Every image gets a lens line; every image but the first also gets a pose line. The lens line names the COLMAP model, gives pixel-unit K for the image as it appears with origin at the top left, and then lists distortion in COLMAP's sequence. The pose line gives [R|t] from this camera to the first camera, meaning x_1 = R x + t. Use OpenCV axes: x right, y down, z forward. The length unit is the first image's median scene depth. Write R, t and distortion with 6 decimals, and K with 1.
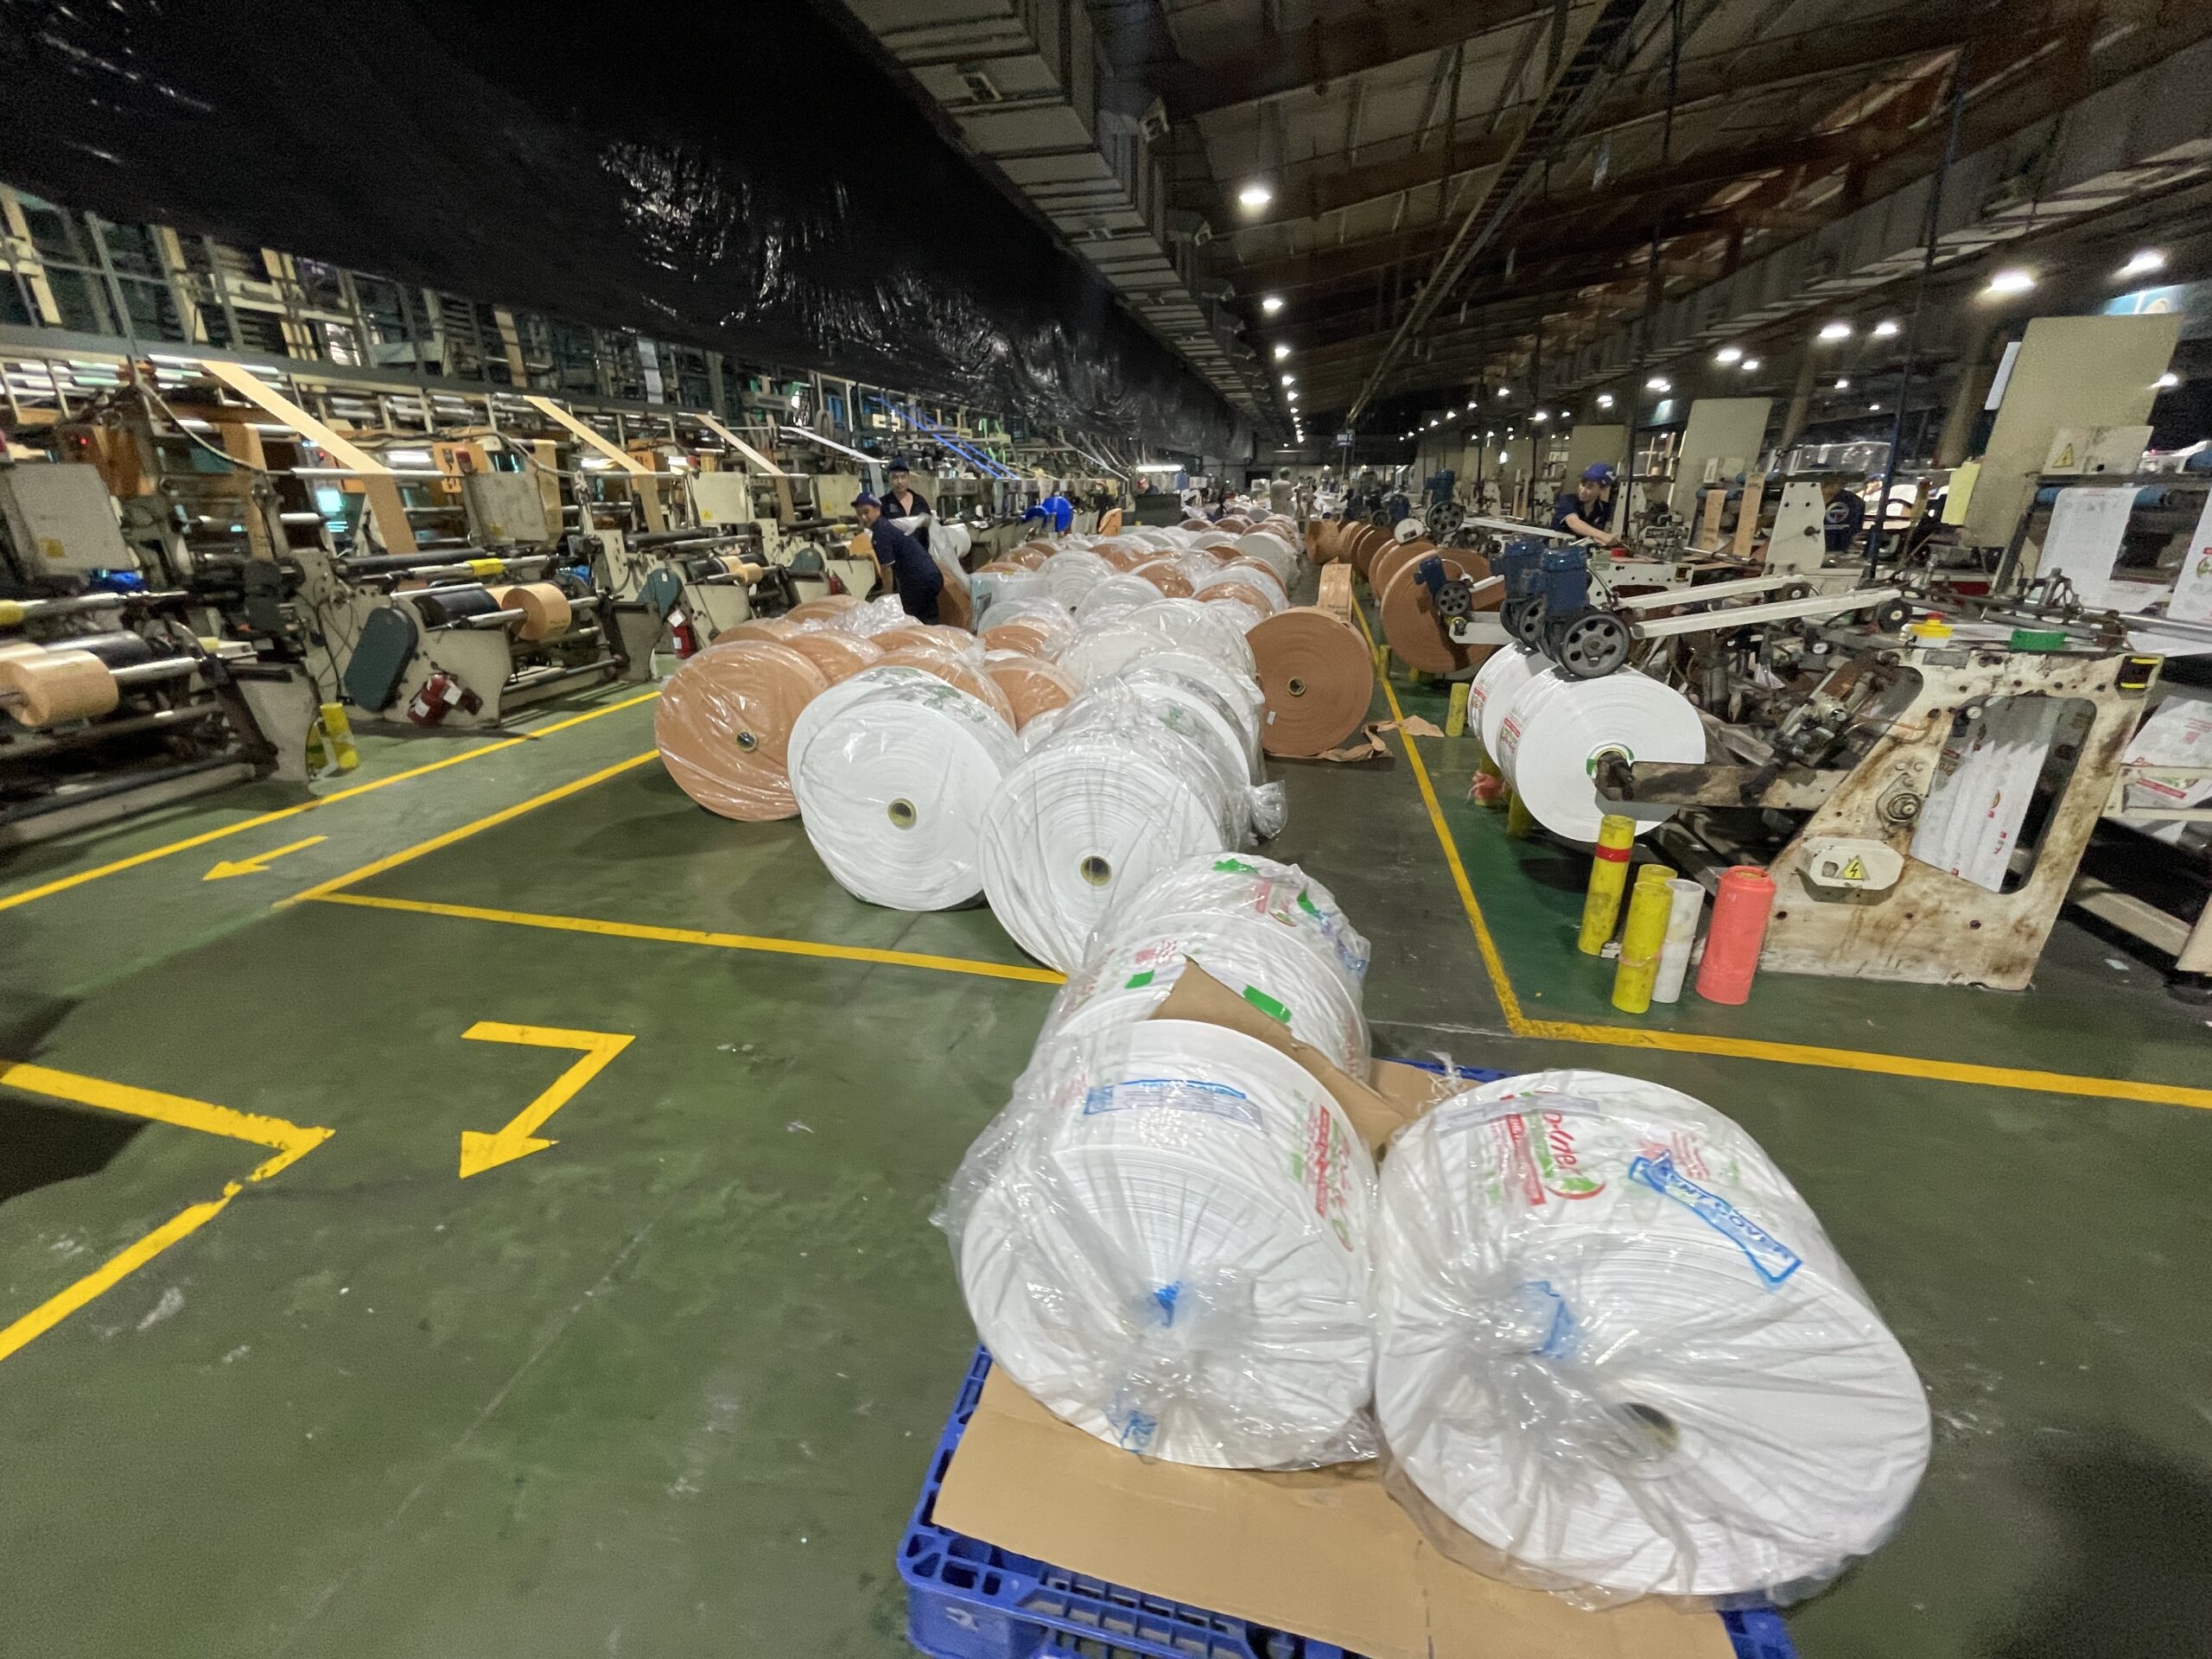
lens RADIAL K [[905.4, 0, 1096.3], [0, 905.4, 834.1], [0, 0, 1]] dist [0.004007, -0.000561]
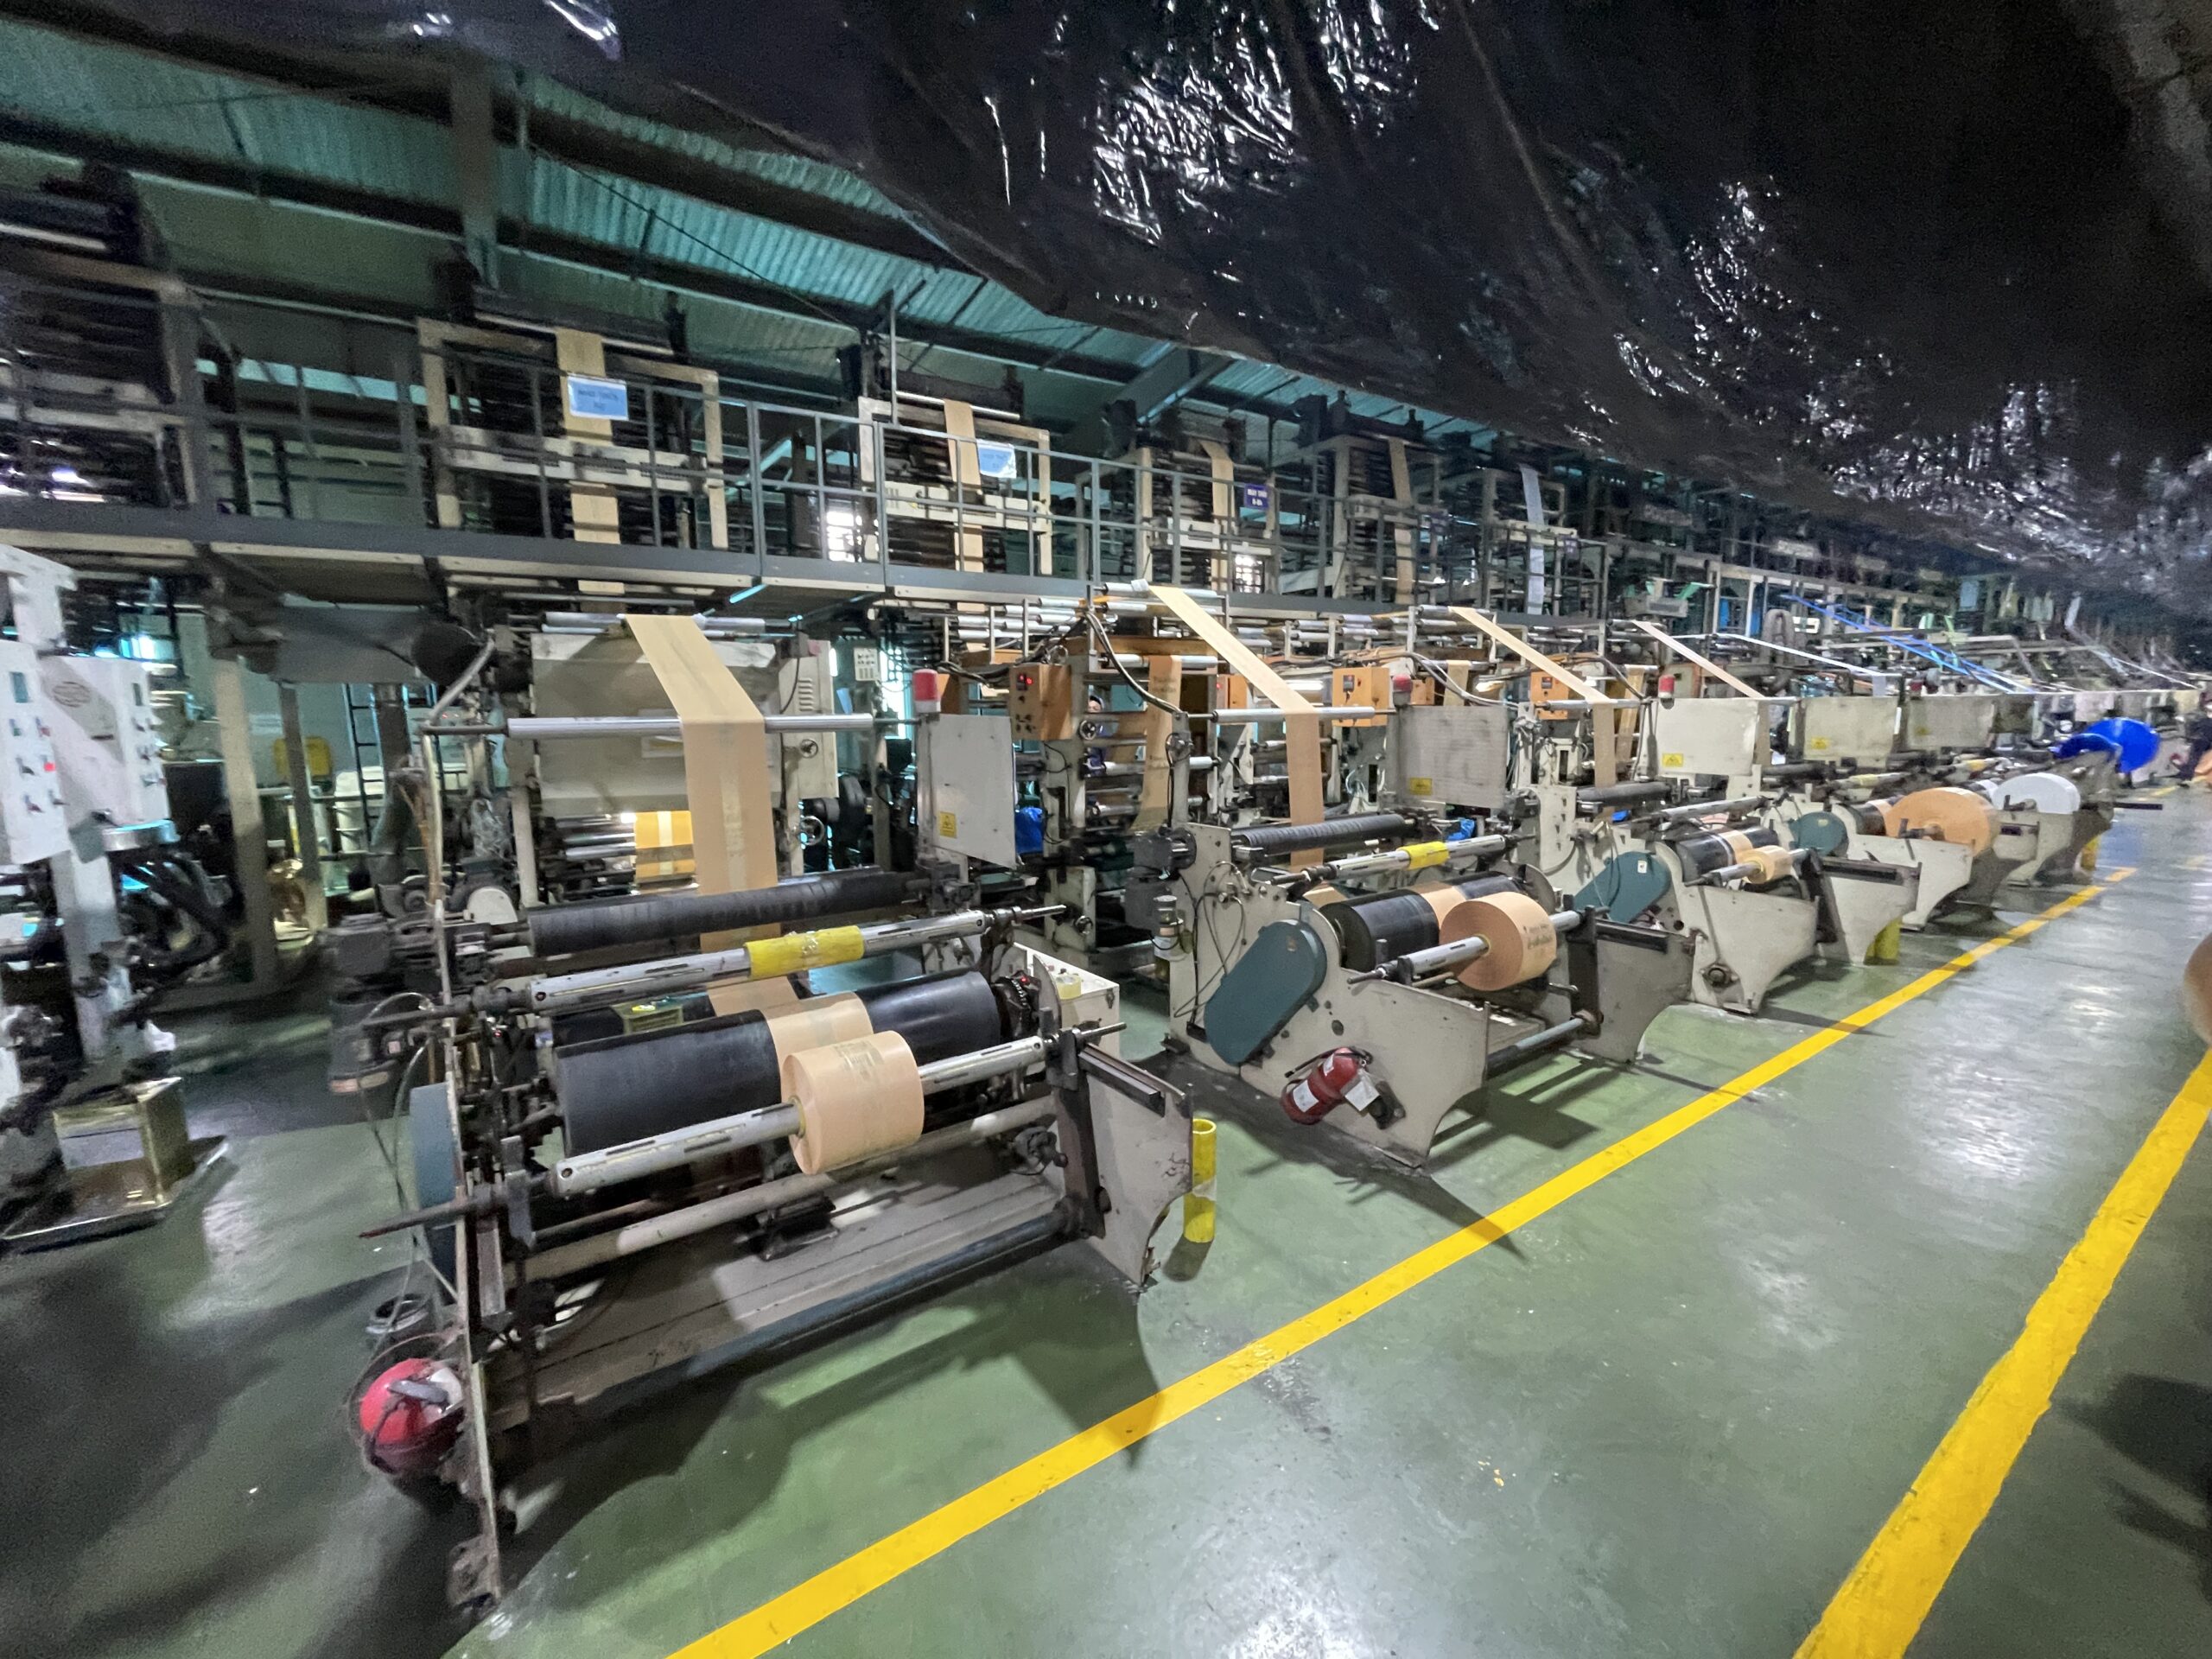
lens RADIAL K [[905.4, 0, 1102.8], [0, 905.4, 826.5], [0, 0, 1]] dist [0.004007, -0.000561]
pose [[0.732651, 0.087045, -0.675016, -0.378839], [-0.236177, 0.962675, -0.132203, -0.163496], [0.638313, 0.256282, 0.725862, 0.368827]]
